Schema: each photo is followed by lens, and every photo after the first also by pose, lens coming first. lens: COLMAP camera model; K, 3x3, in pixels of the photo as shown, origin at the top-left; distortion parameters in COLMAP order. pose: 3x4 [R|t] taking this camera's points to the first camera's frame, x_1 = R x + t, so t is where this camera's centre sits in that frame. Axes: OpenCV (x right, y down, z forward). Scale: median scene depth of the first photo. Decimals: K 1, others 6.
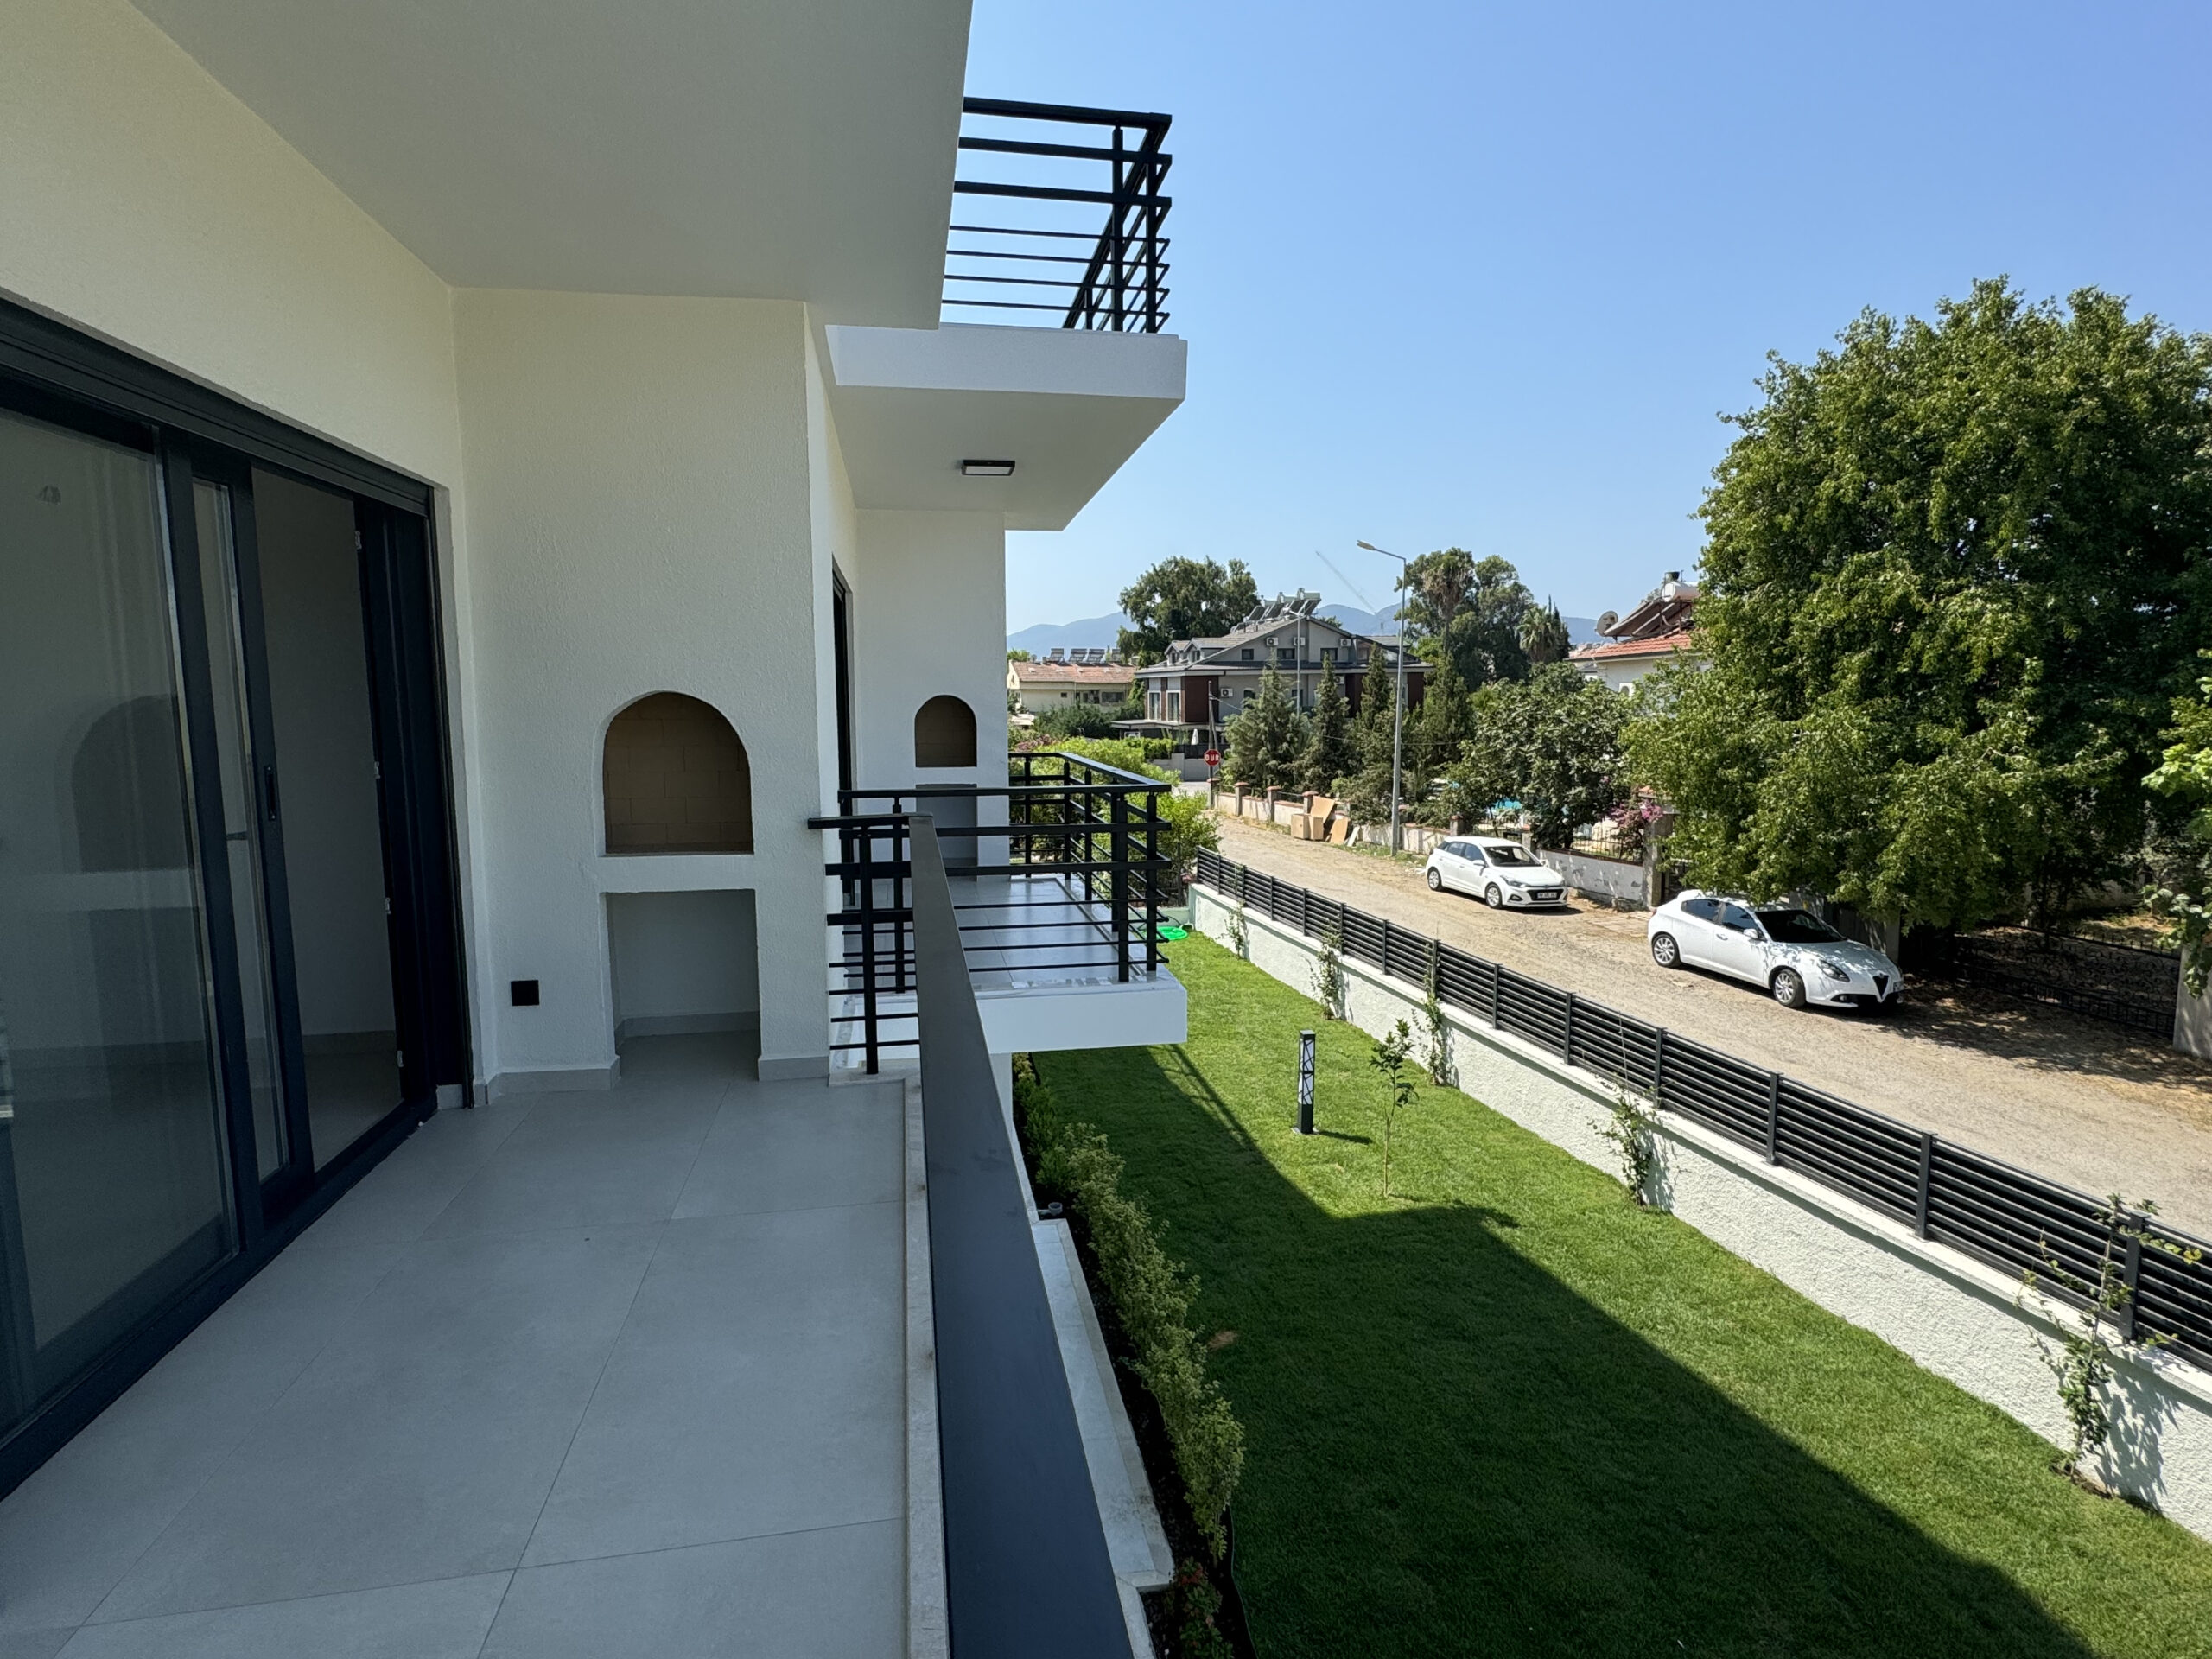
lens RADIAL K [[1148.6, 0, 1103.9], [0, 1148.6, 825.9], [0, 0, 1]] dist [-0.005131, 0.001086]
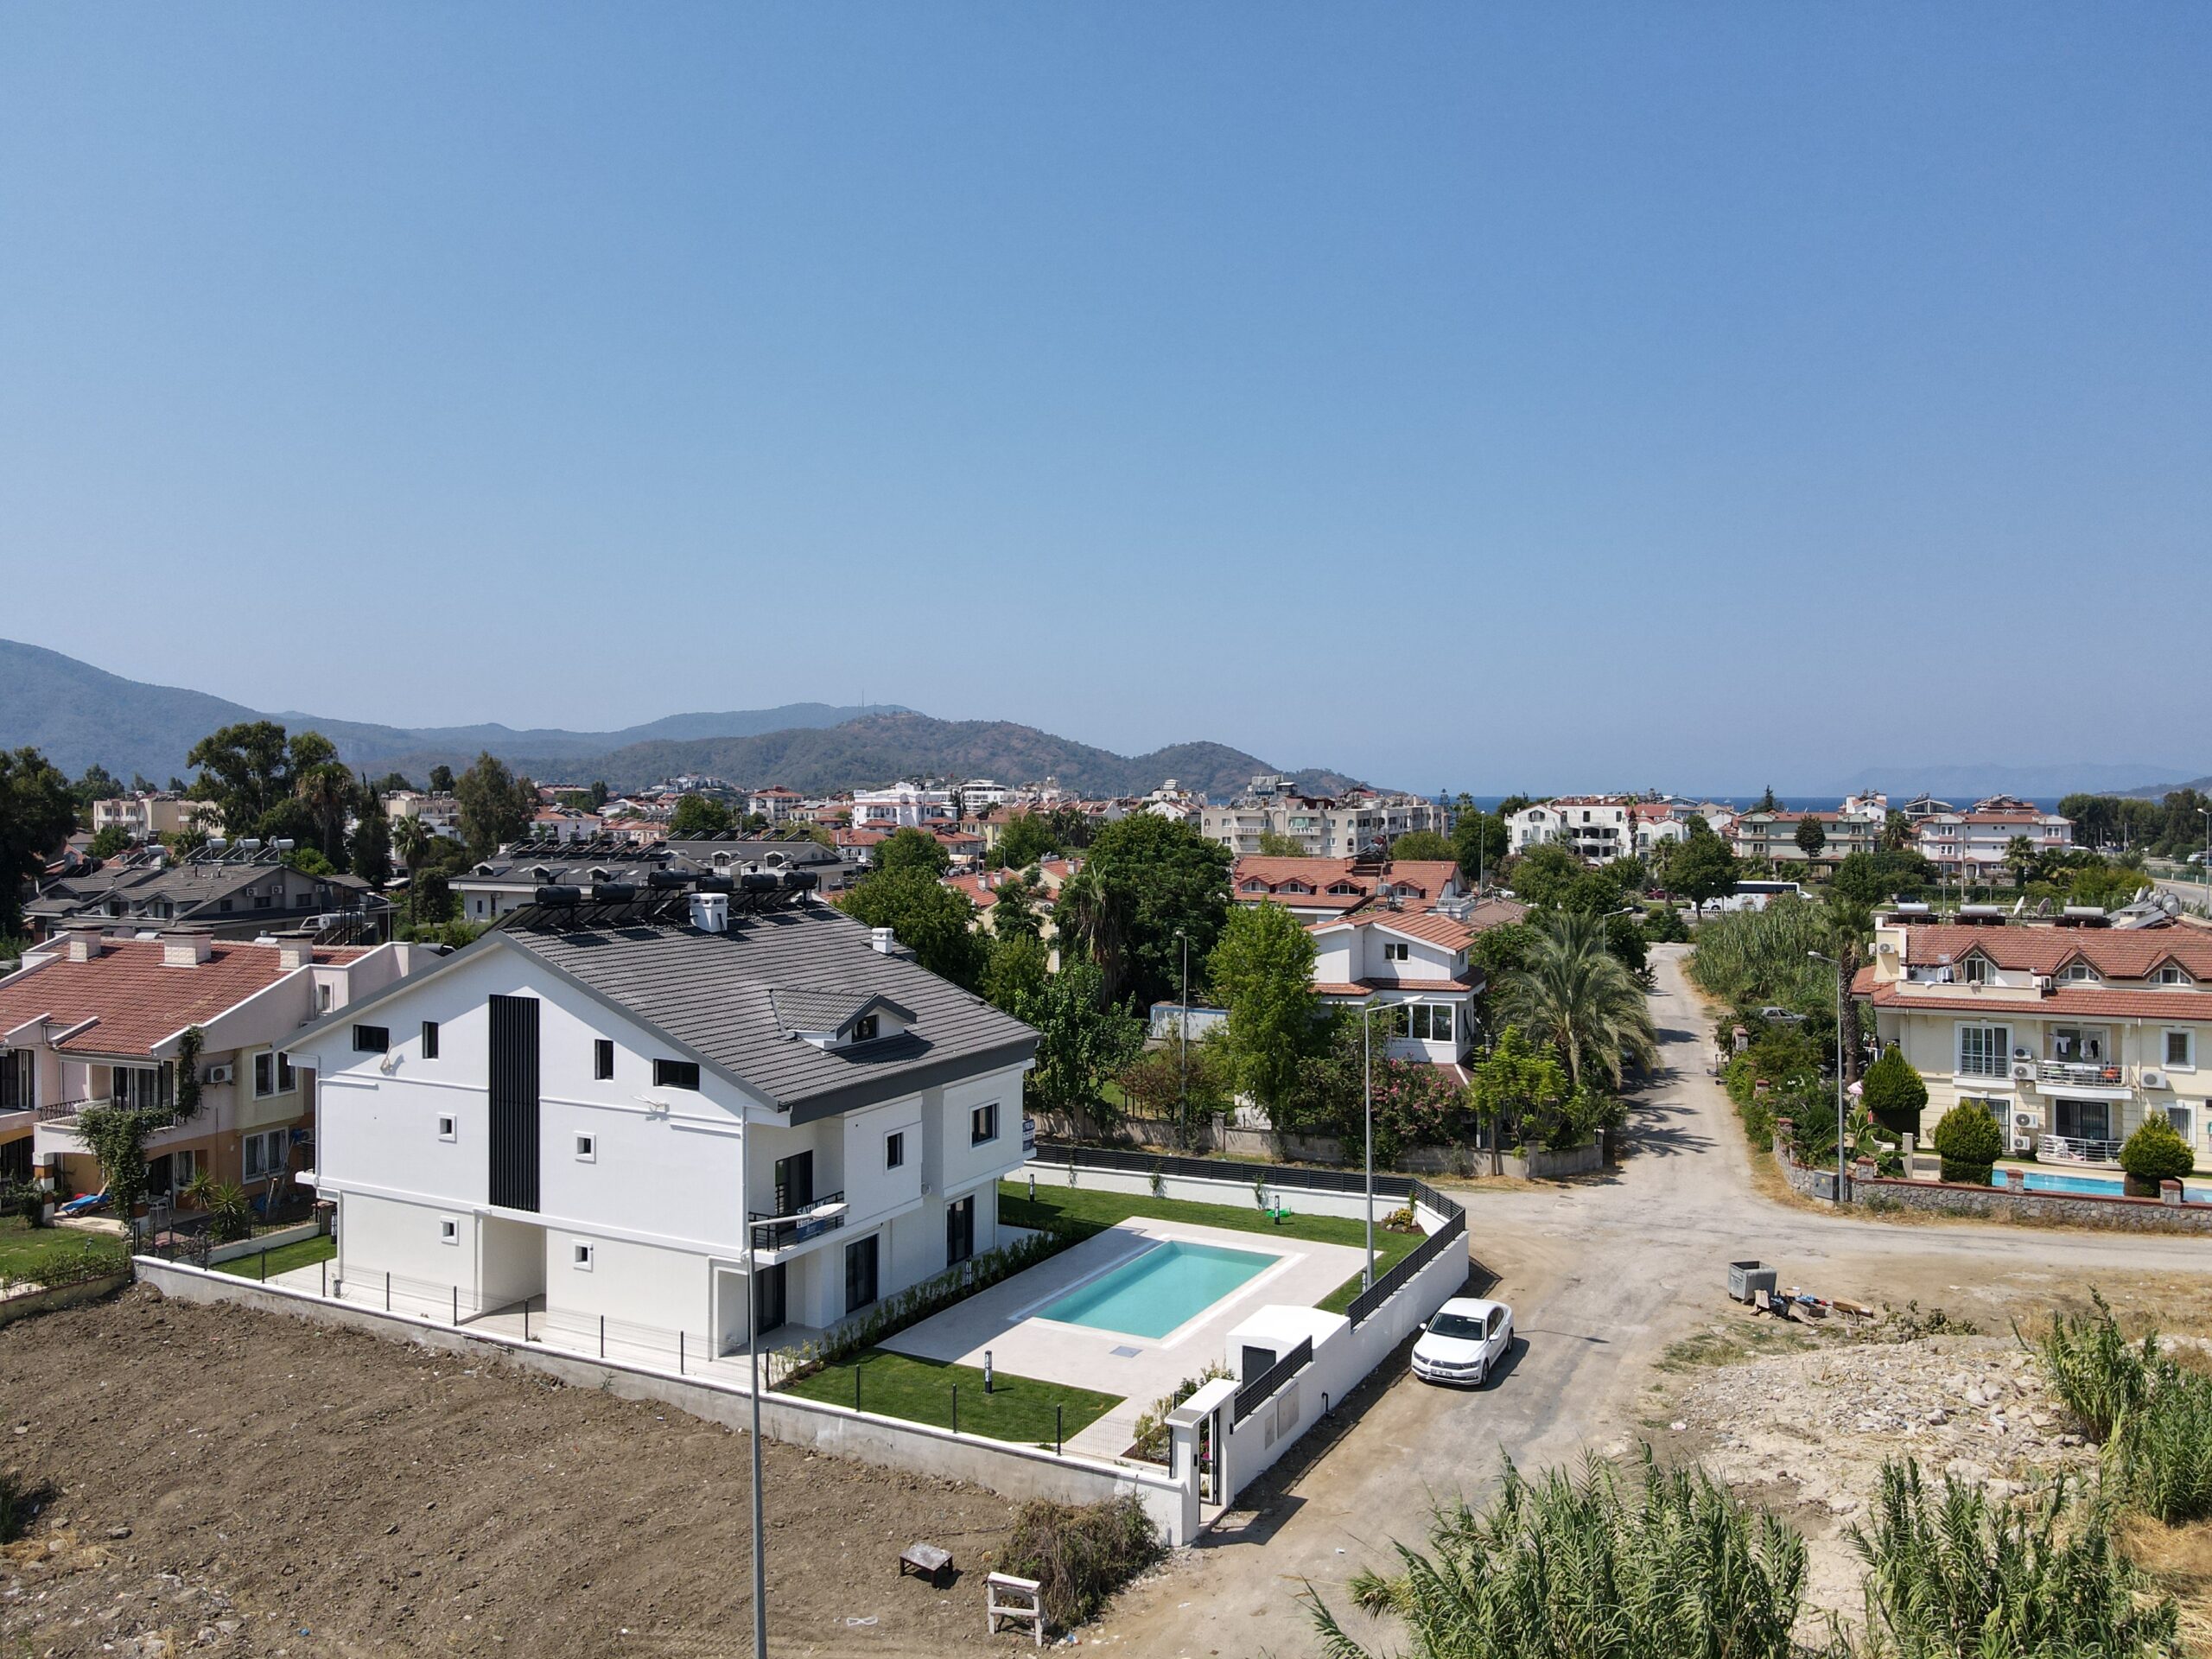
lens RADIAL K [[1627.8, 0, 1102.8], [0, 1627.8, 800.7], [0, 0, 1]] dist [0.000863, 0.014671]
pose [[0.613036, 0.001145, 0.790054, -0.860585], [0.086736, 0.993857, -0.068742, -0.127964], [-0.785280, 0.110668, 0.609171, -0.758737]]
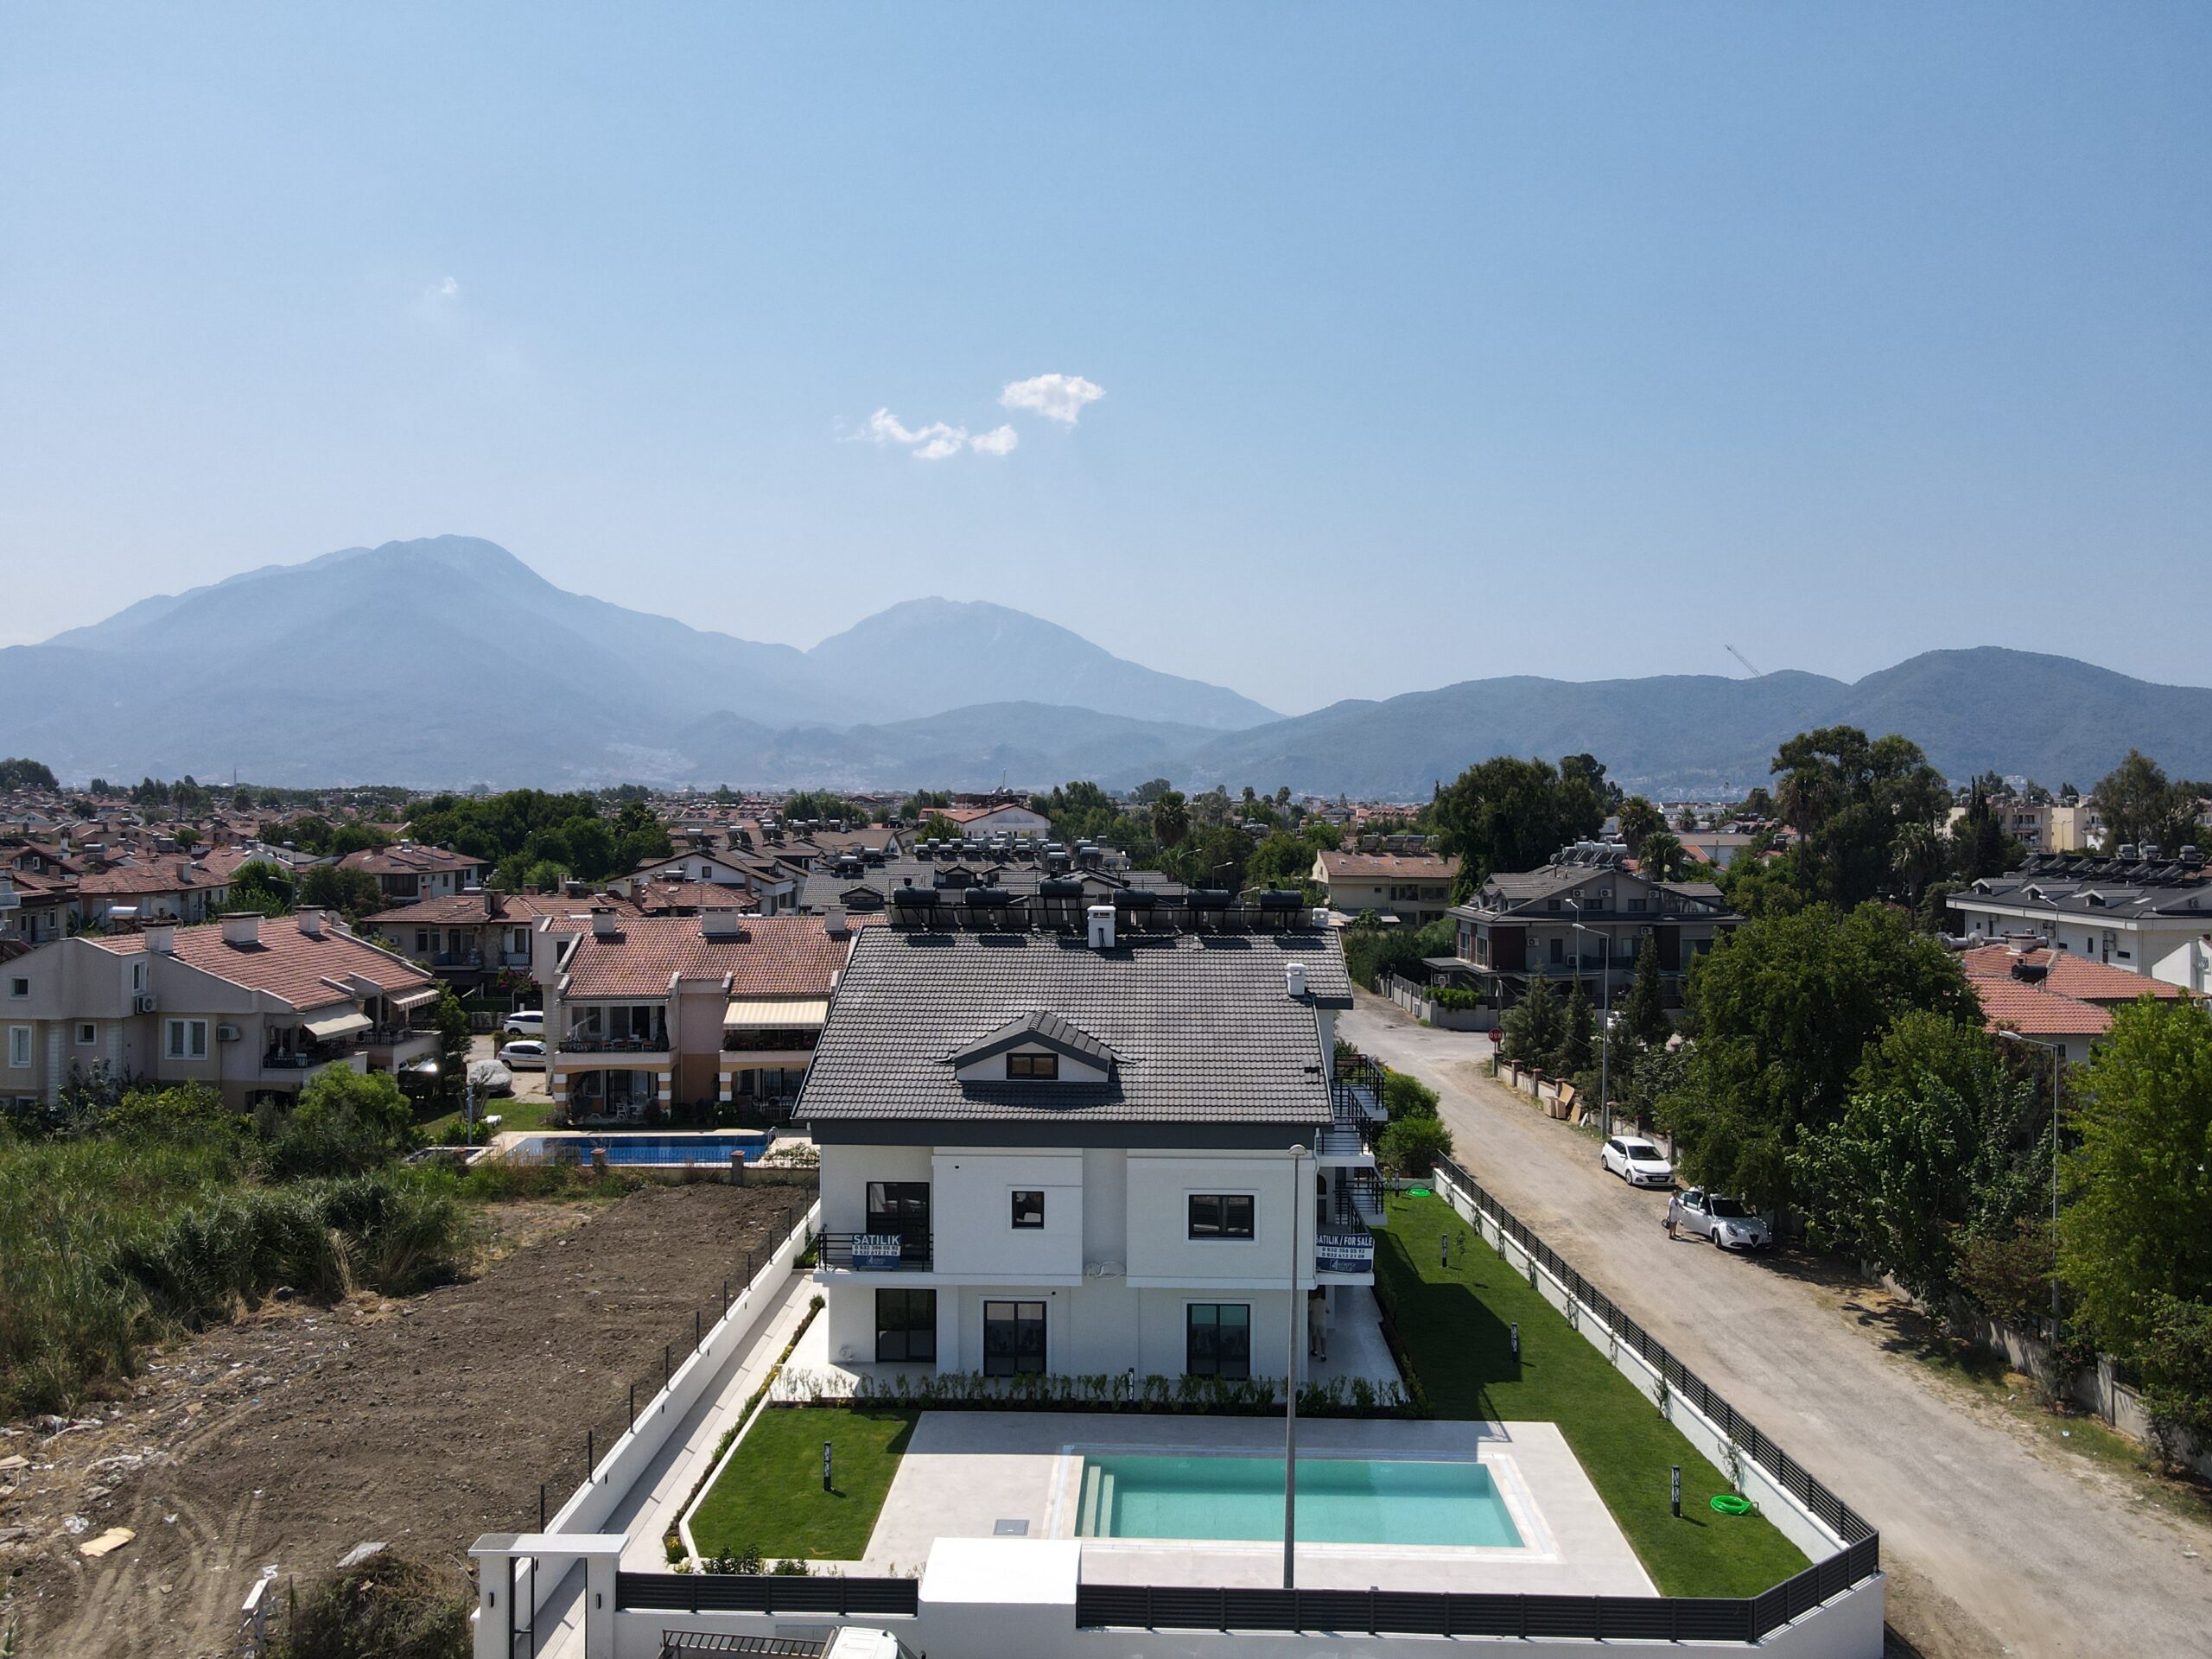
lens RADIAL K [[1627.8, 0, 1102.8], [0, 1627.8, 800.7], [0, 0, 1]] dist [0.000863, 0.014671]
pose [[0.979277, 0.010084, -0.202275, 0.035547], [-0.032151, 0.993835, -0.106110, -0.121125], [0.199958, 0.110414, 0.973563, -0.889273]]
